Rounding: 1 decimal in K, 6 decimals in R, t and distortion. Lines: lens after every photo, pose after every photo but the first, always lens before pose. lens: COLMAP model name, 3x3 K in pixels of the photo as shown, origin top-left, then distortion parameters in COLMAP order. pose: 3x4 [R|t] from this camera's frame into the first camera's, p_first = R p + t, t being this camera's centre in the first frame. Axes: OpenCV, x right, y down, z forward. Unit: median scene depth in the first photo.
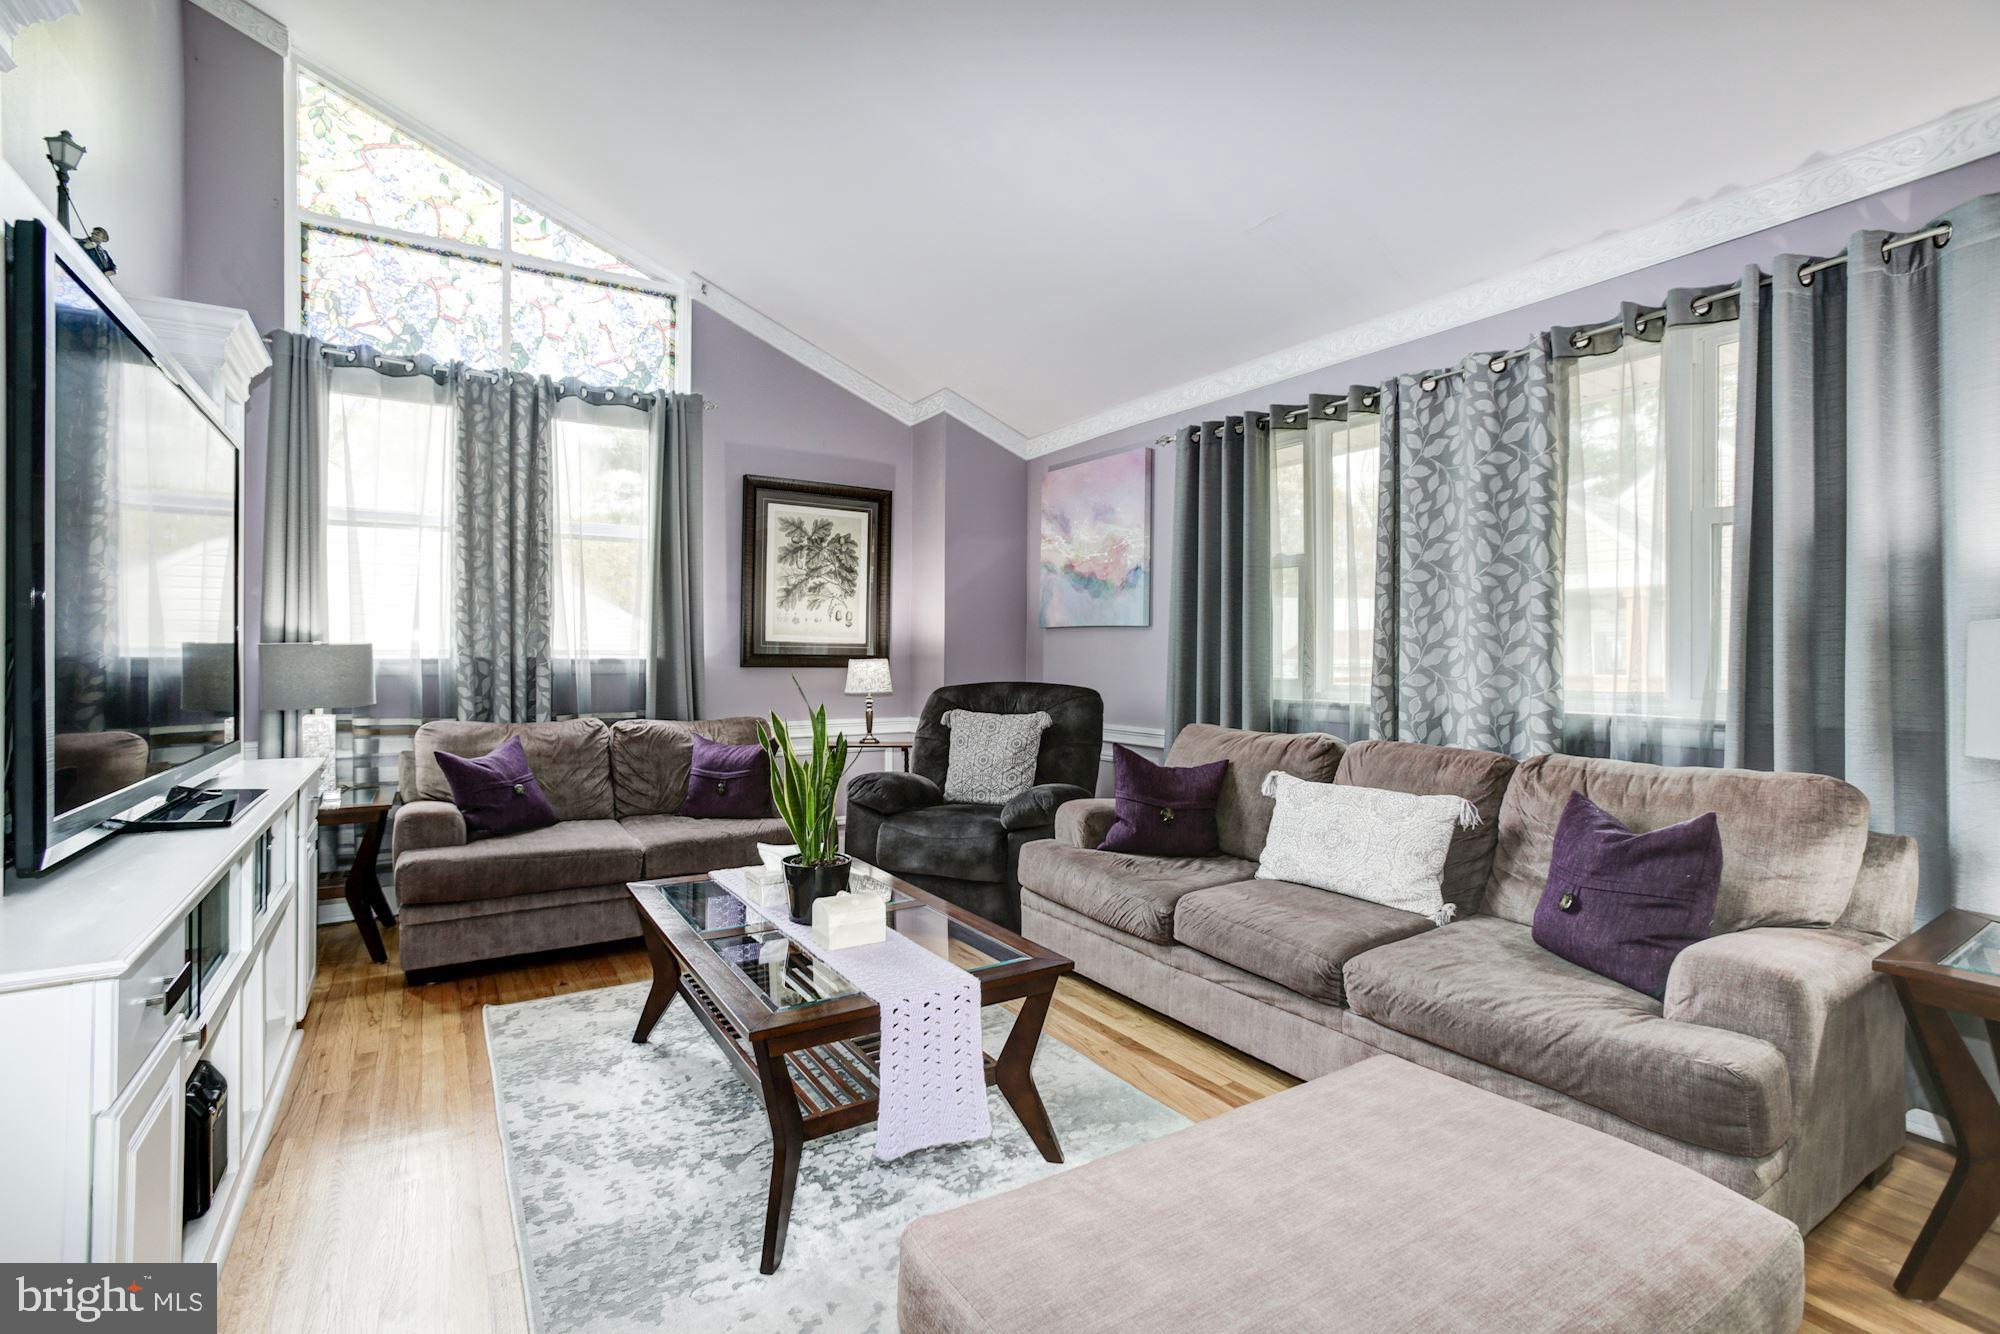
lens RADIAL K [[942.4, 0, 1075.1], [0, 942.4, 653.7], [0, 0, 1]] dist [-0.060242, 0.043893]
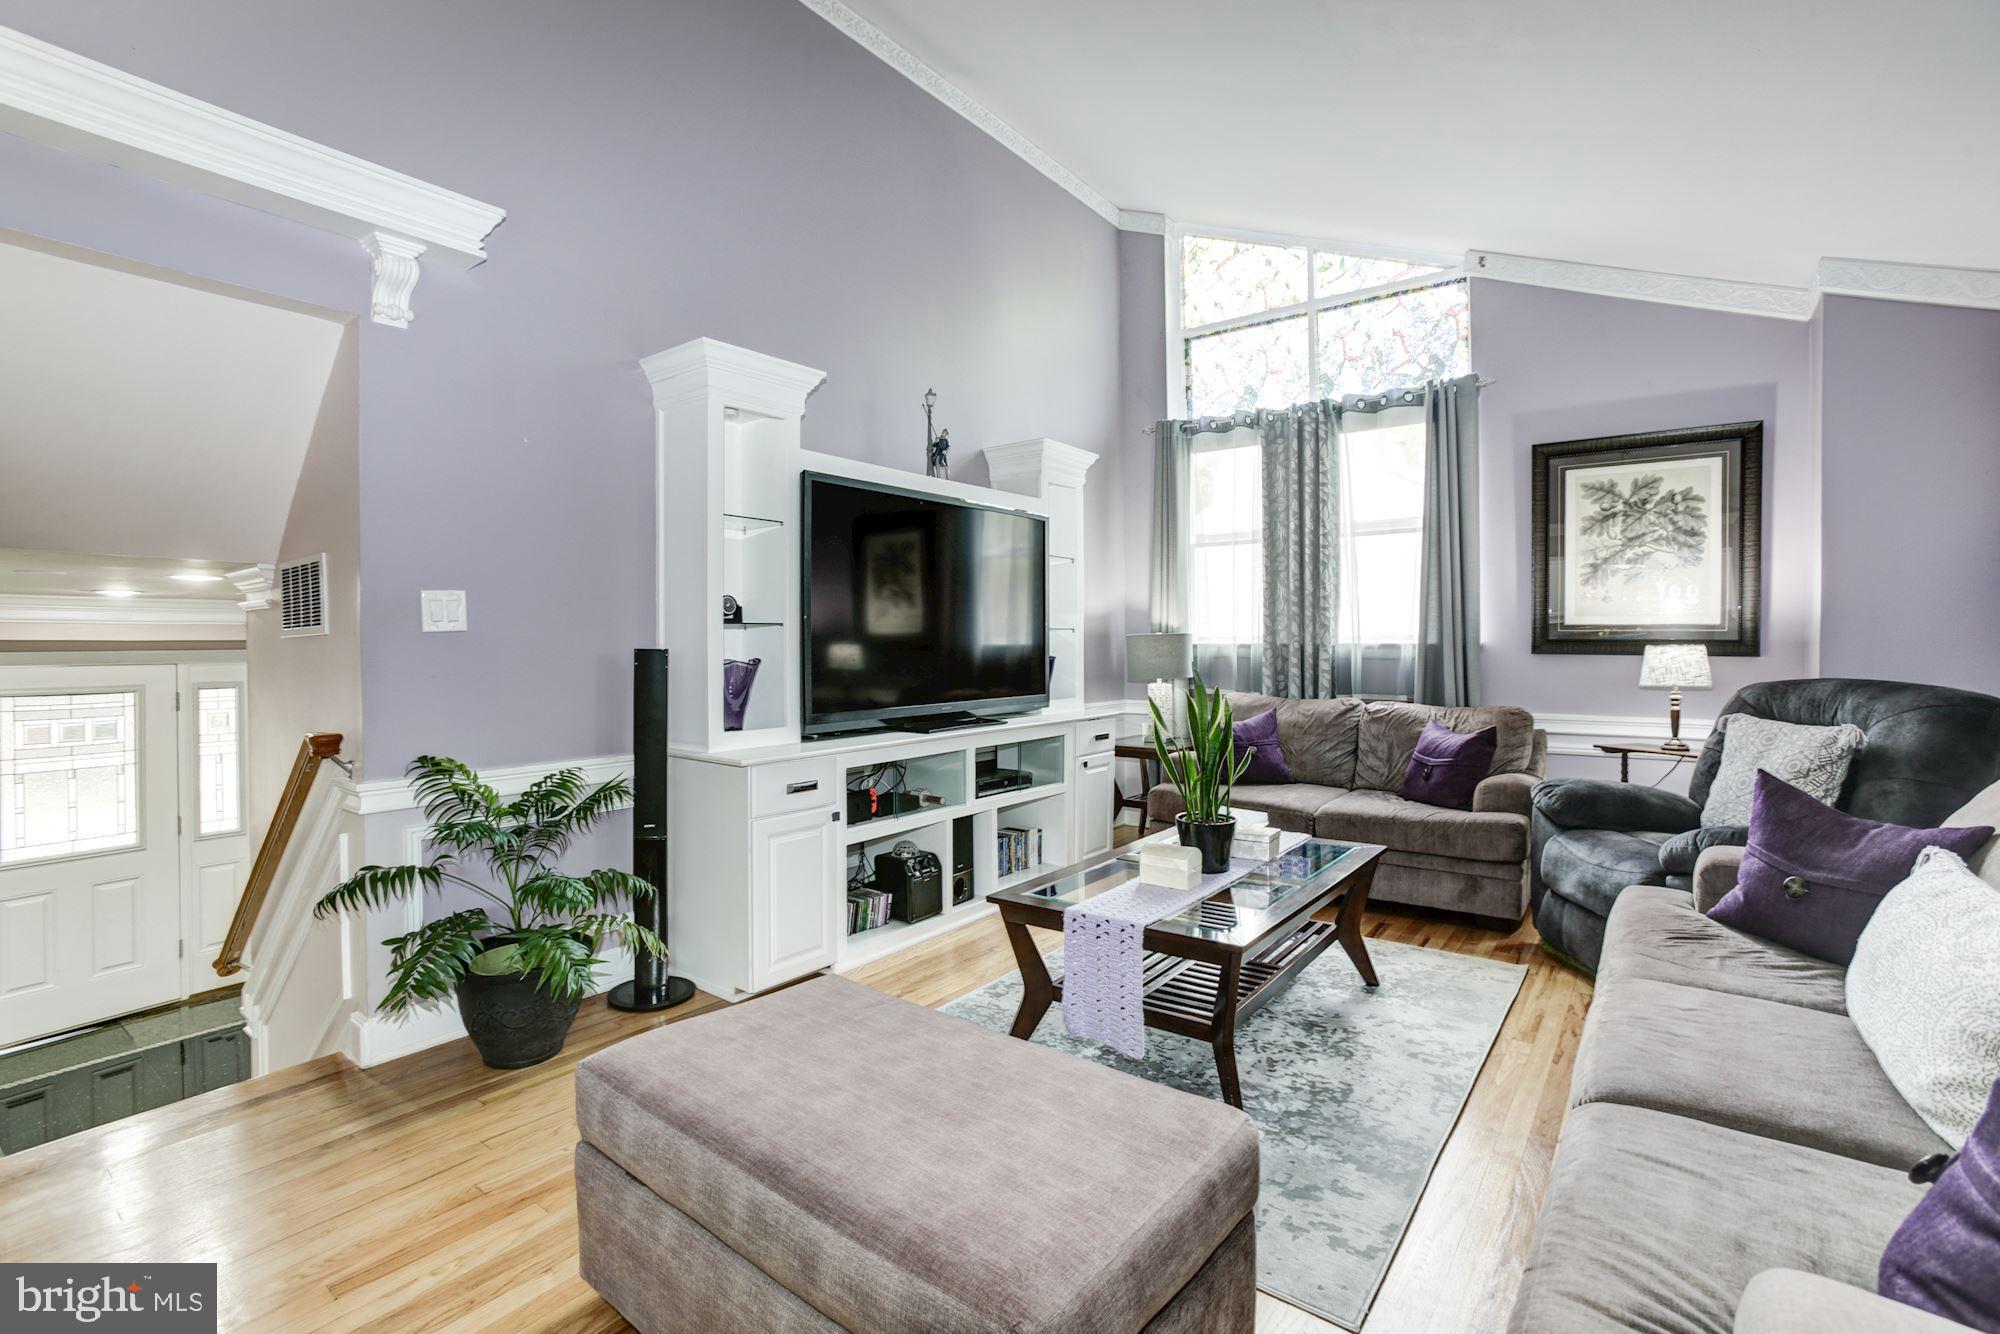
lens RADIAL K [[932.4, 0, 868.7], [0, 932.4, 636.8], [0, 0, 1]] dist [-0.030734, -0.000007]
pose [[0.261344, -0.006376, -0.965225, 0.391884], [0.009210, 0.999949, -0.004112, -0.004891], [0.965202, -0.007816, 0.261389, 0.146796]]
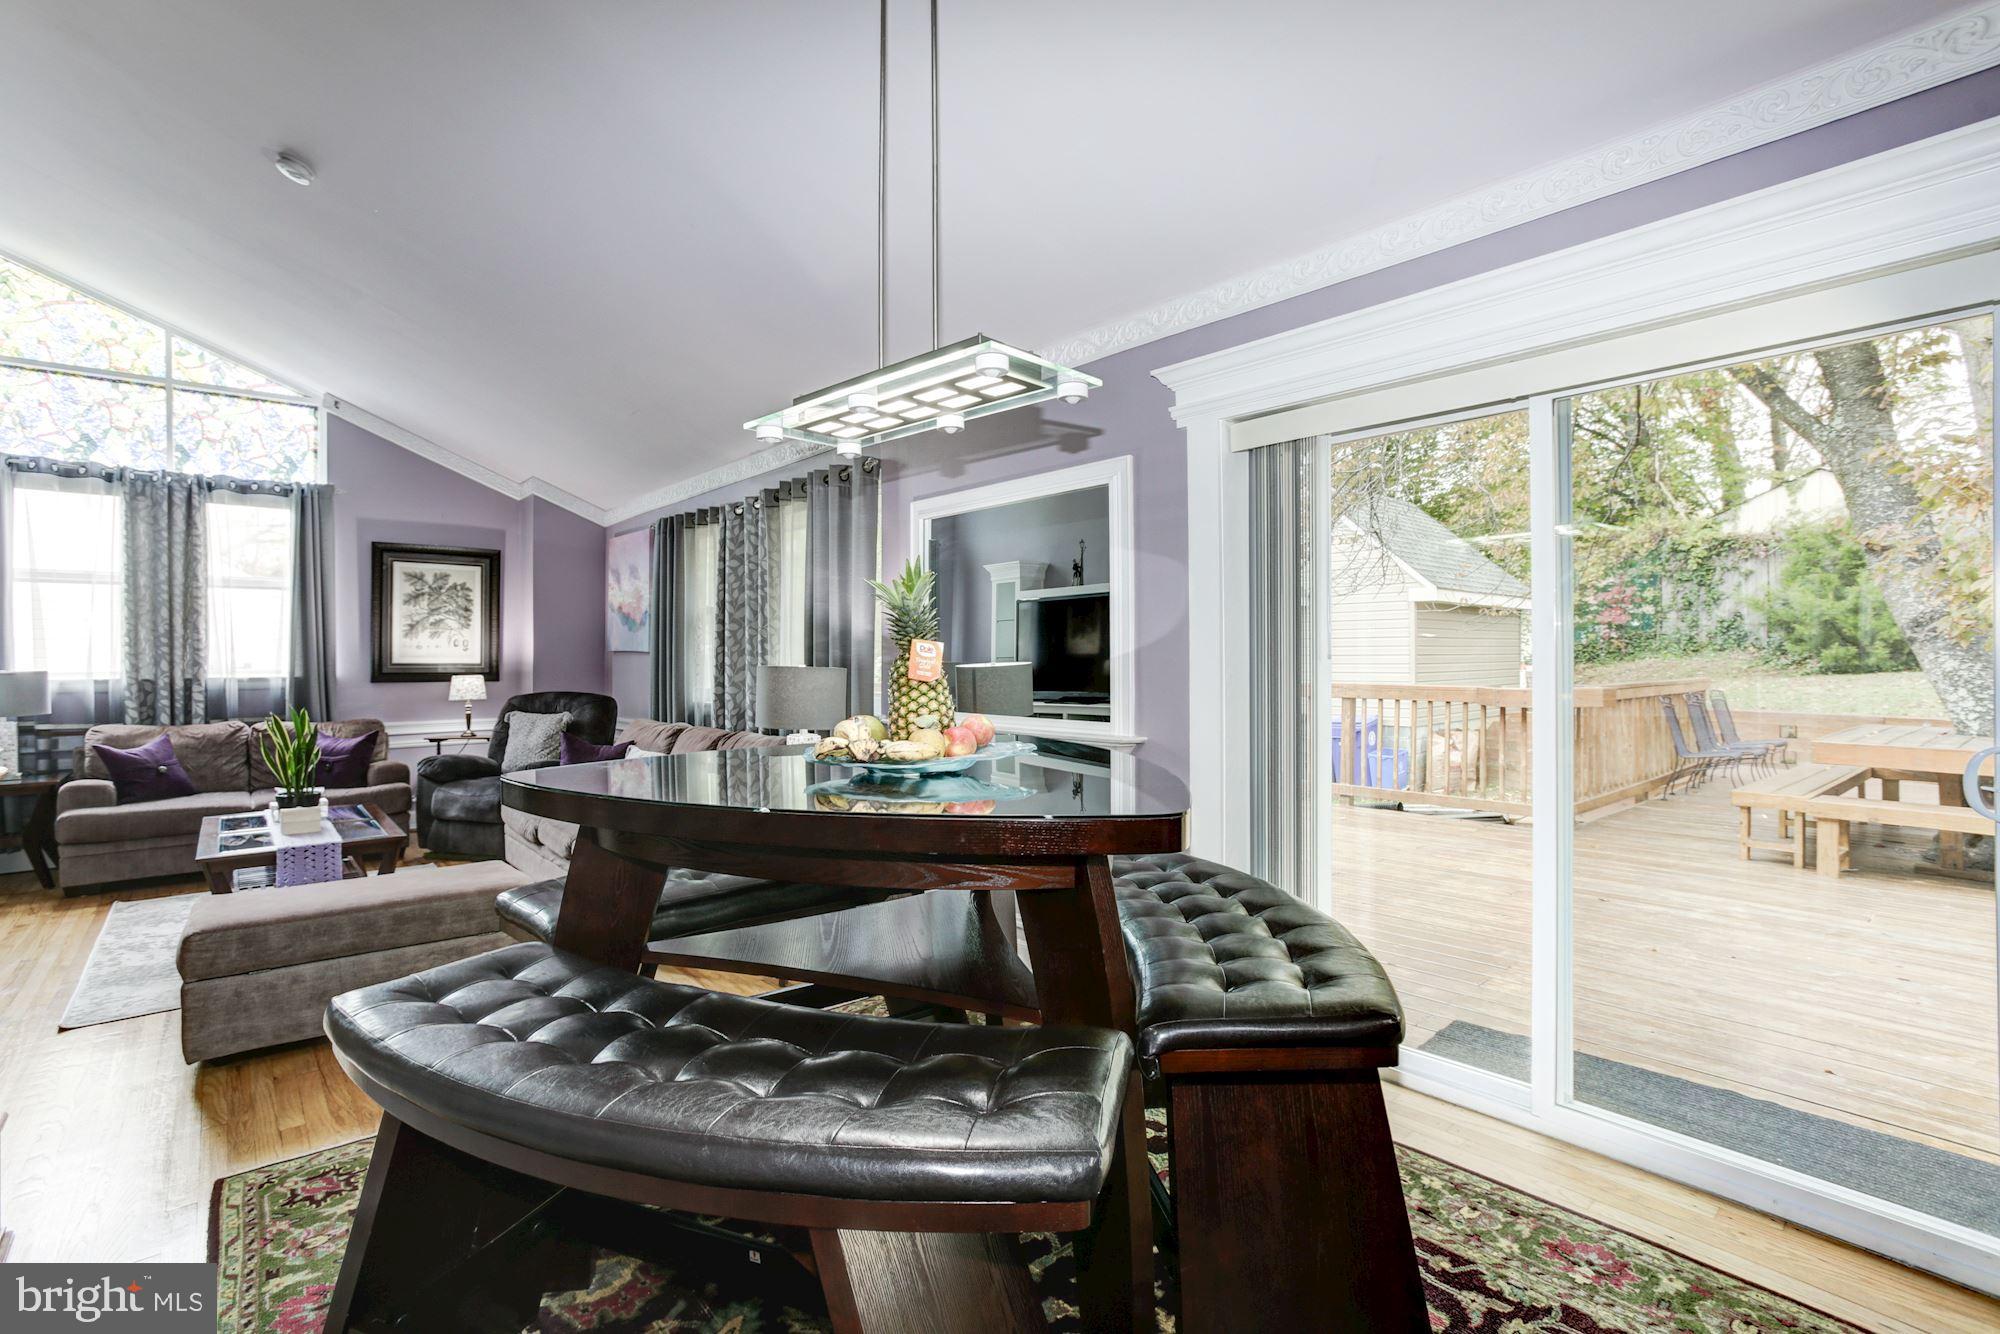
lens RADIAL K [[961.6, 0, 1025.7], [0, 961.6, 649.9], [0, 0, 1]] dist [-0.029953, 0.026679]
pose [[0.995152, -0.007753, 0.098044, 0.517340], [0.008003, 0.999966, -0.002160, -0.025528], [-0.098024, 0.002934, 0.995180, -0.540922]]
